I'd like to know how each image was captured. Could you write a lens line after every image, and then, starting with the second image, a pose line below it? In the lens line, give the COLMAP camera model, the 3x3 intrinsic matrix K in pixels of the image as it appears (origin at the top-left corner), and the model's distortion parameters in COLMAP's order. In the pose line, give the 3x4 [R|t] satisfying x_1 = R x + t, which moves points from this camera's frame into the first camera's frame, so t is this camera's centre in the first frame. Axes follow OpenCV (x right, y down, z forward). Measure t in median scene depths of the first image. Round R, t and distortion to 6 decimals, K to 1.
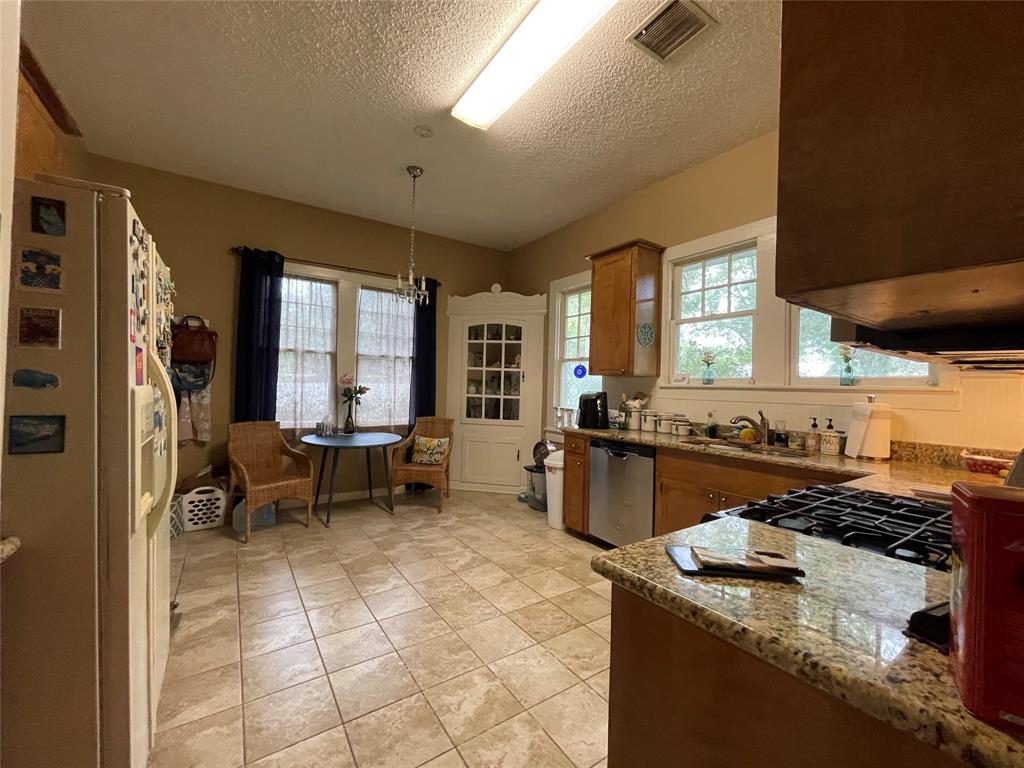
lens RADIAL K [[414.5, 0, 511.6], [0, 414.5, 393.8], [0, 0, 1]] dist [0.000586, 0.000041]
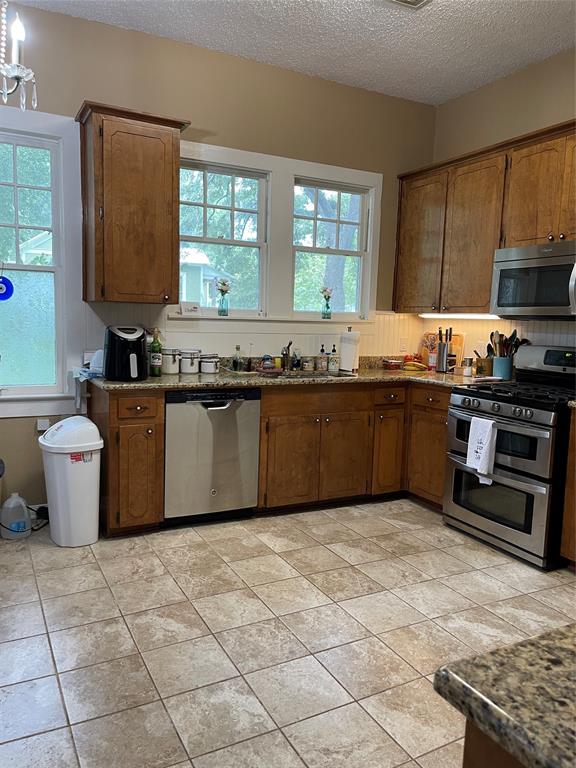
lens RADIAL K [[573.9, 0, 288.0], [0, 573.9, 384.0], [0, 0, 1]] dist [0.038676, 0.000484]
pose [[0.116590, -0.139256, 0.983369, -0.946364], [-0.011827, 0.989857, 0.141577, -0.064261], [-0.993110, -0.028137, 0.113761, 0.818219]]
